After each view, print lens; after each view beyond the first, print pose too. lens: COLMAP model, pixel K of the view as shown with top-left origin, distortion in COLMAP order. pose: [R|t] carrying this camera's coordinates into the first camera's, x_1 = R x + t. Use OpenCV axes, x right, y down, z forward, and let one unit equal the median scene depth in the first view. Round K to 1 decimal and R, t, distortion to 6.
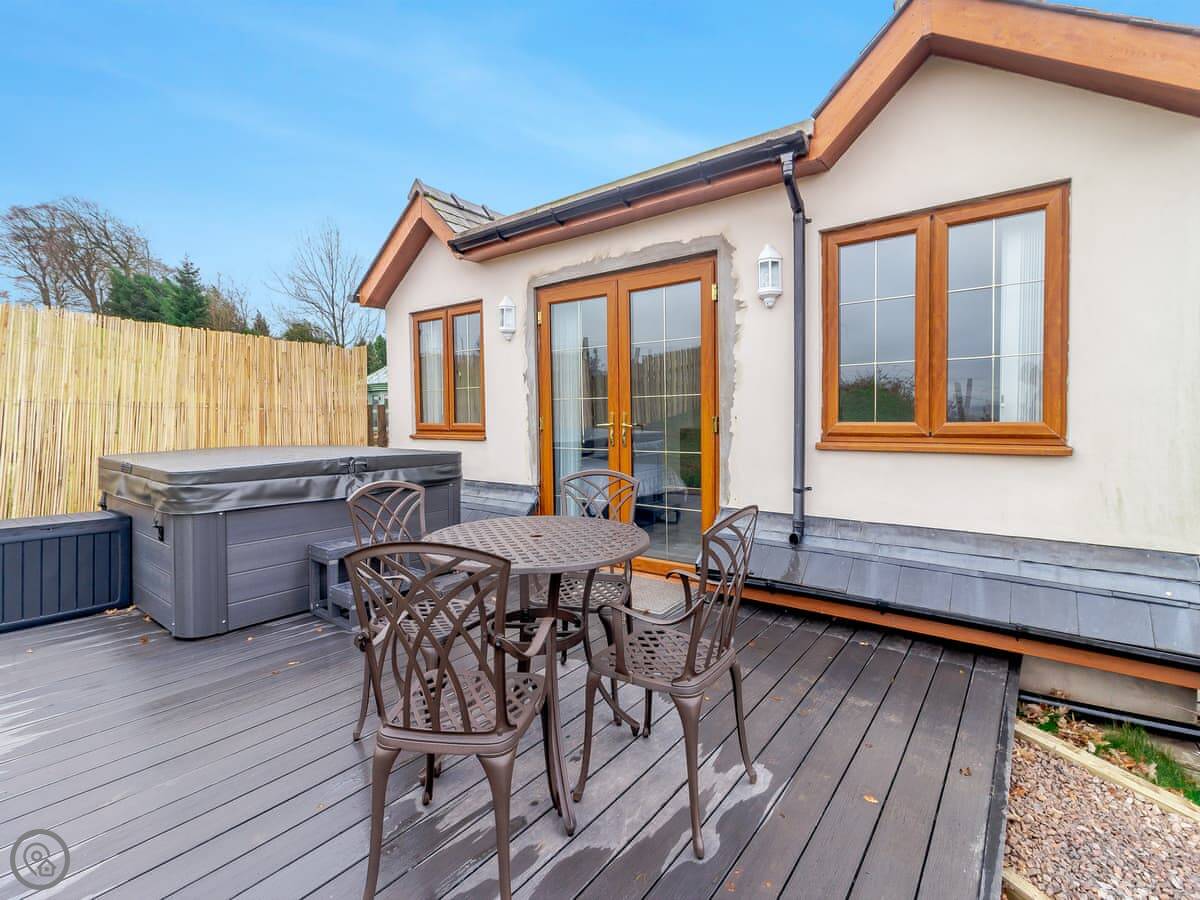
lens RADIAL K [[566.2, 0, 604.9], [0, 566.2, 428.9], [0, 0, 1]] dist [0.002719, 0.000260]
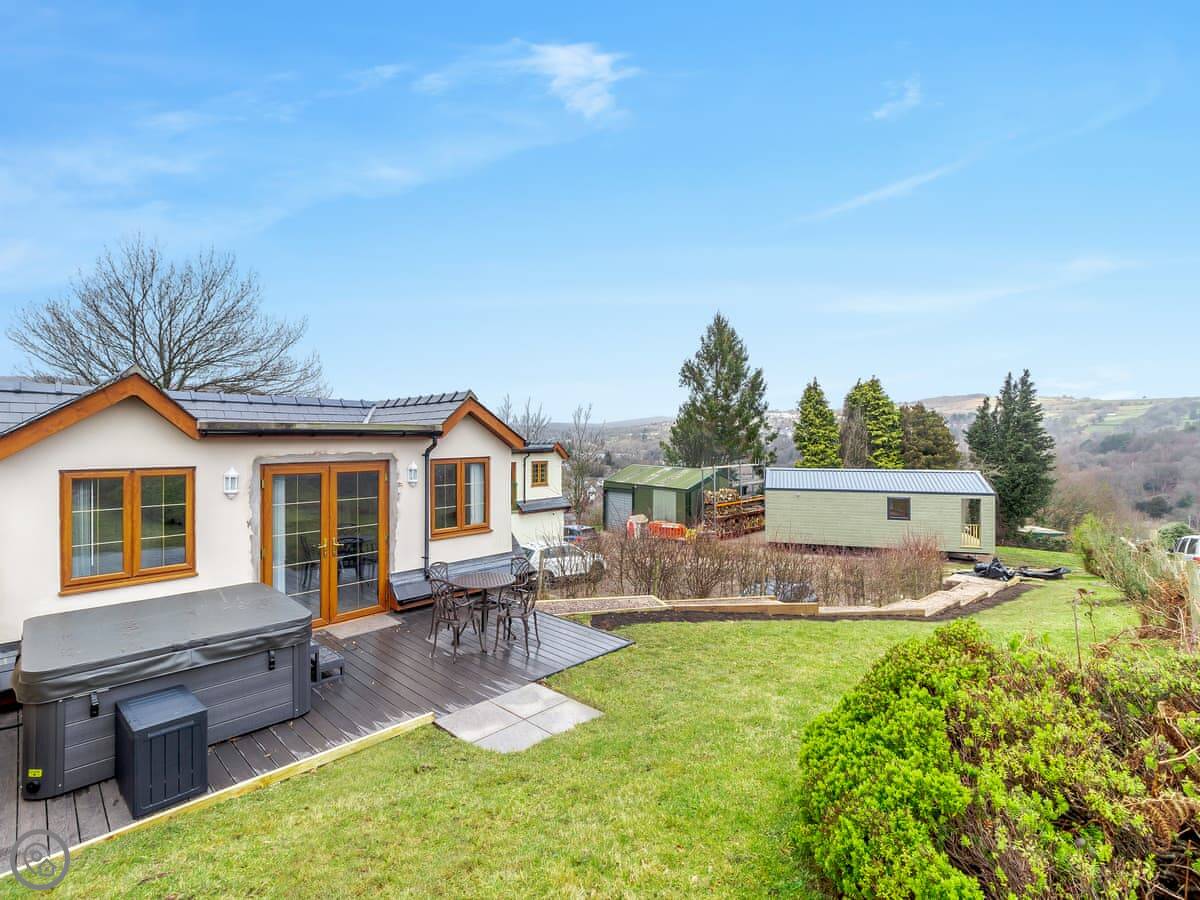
lens RADIAL K [[554.7, 0, 601.9], [0, 554.7, 440.8], [0, 0, 1]] dist [-0.002369, 0.000209]
pose [[0.113971, 0.009845, 0.993435, -1.621352], [0.033053, 0.999360, -0.013696, -0.283843], [-0.992934, 0.034397, 0.113573, -0.082369]]
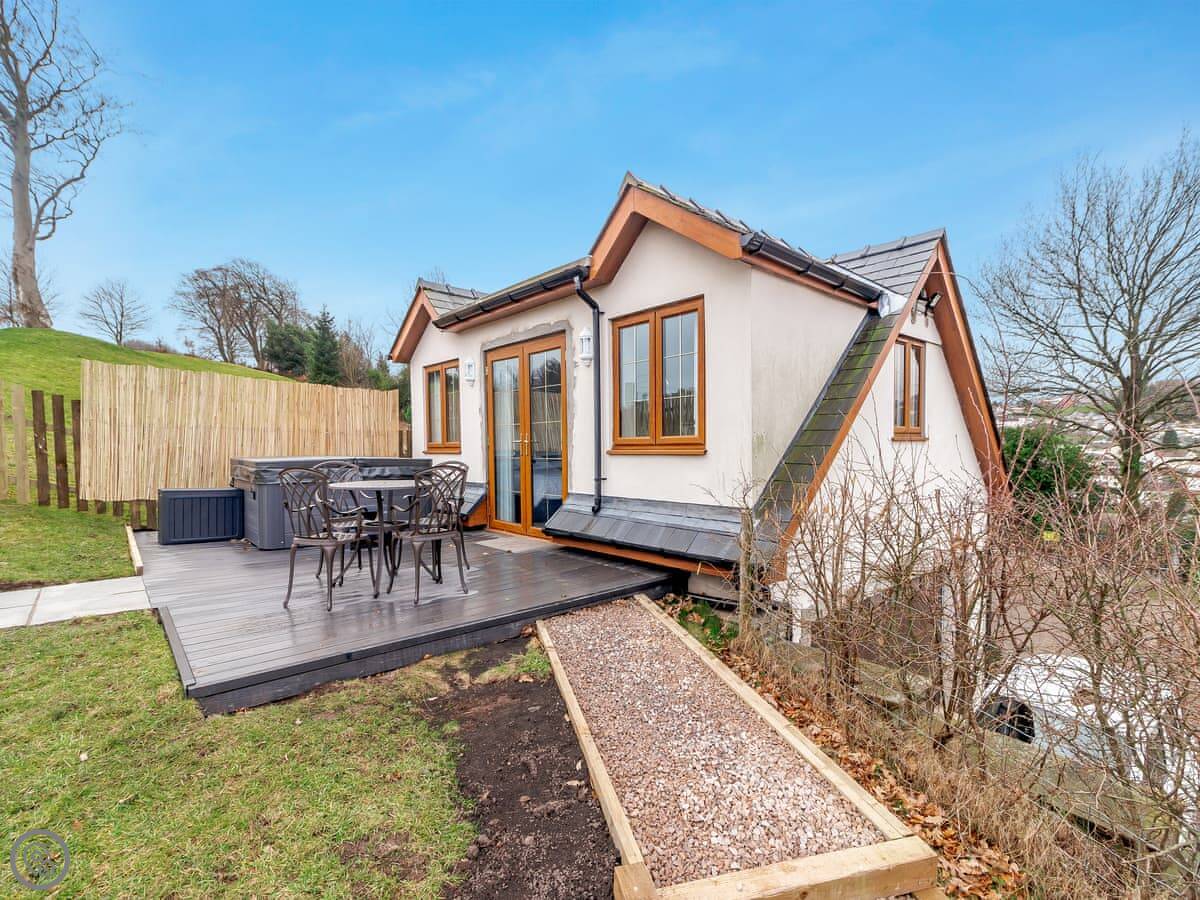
lens RADIAL K [[573.8, 0, 604.4], [0, 573.8, 465.9], [0, 0, 1]] dist [0.000975, 0.000785]
pose [[0.982160, 0.010829, -0.187734, 0.516664], [-0.009404, 0.999920, 0.008476, 0.042811], [0.187811, -0.006559, 0.982183, -0.469993]]
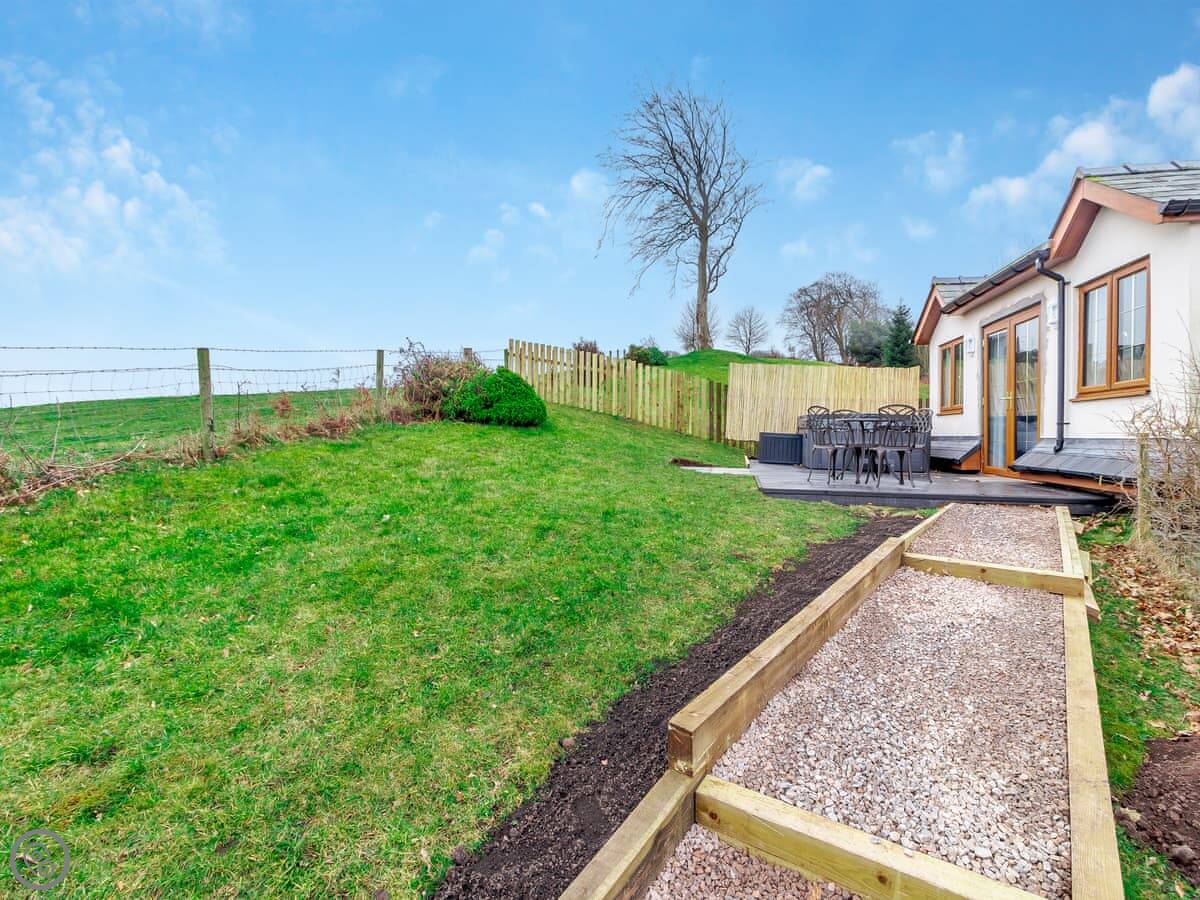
lens RADIAL K [[554.7, 0, 601.9], [0, 554.7, 440.8], [0, 0, 1]] dist [-0.002369, 0.000209]
pose [[0.416093, 0.027777, -0.908898, 1.084879], [-0.042953, 0.999018, 0.010868, 0.164180], [0.908307, 0.034518, 0.416878, -0.917870]]
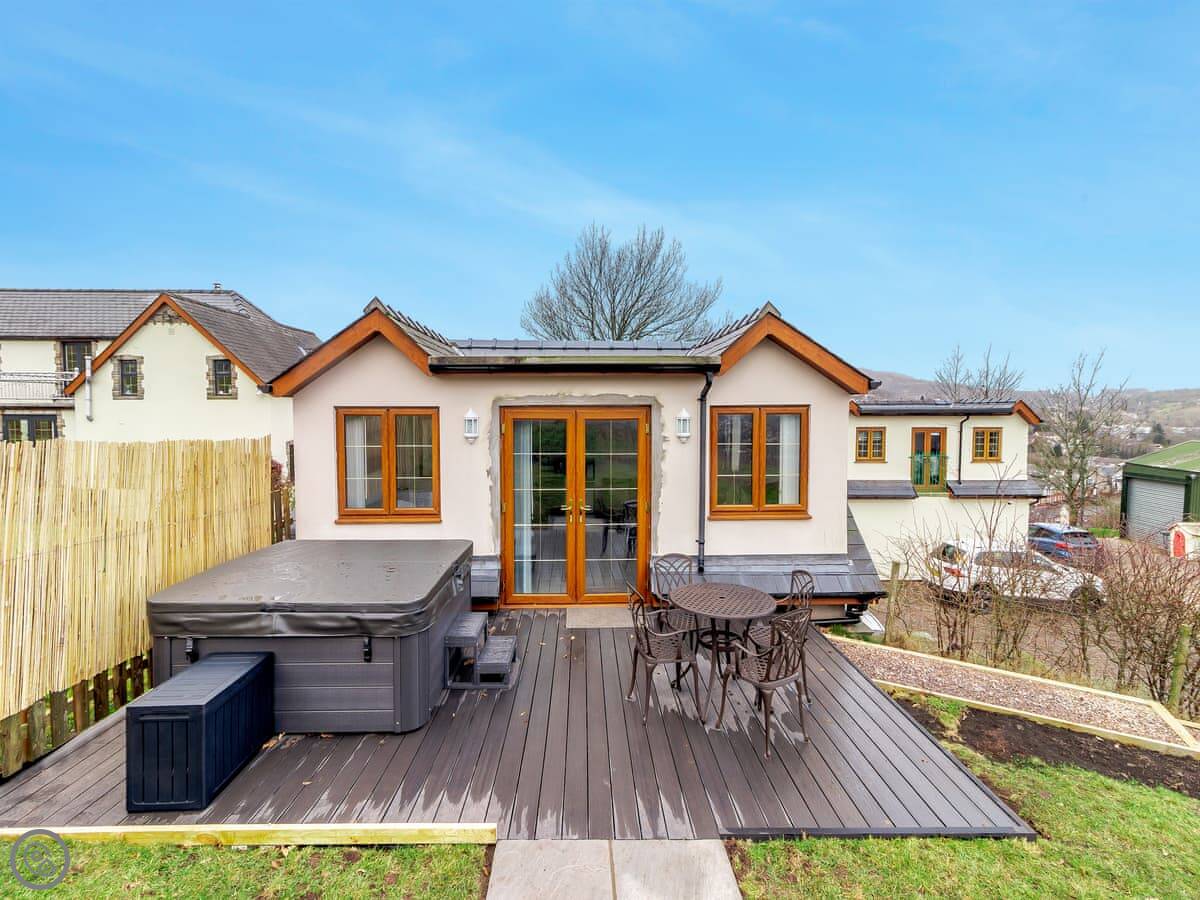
lens RADIAL K [[557.7, 0, 600.5], [0, 557.7, 429.3], [0, 0, 1]] dist [0.000527, 0.000714]
pose [[0.777665, -0.012231, 0.628560, -0.825365], [0.011246, 0.999921, 0.005544, -0.216242], [-0.628579, 0.002758, 0.777741, -0.172475]]
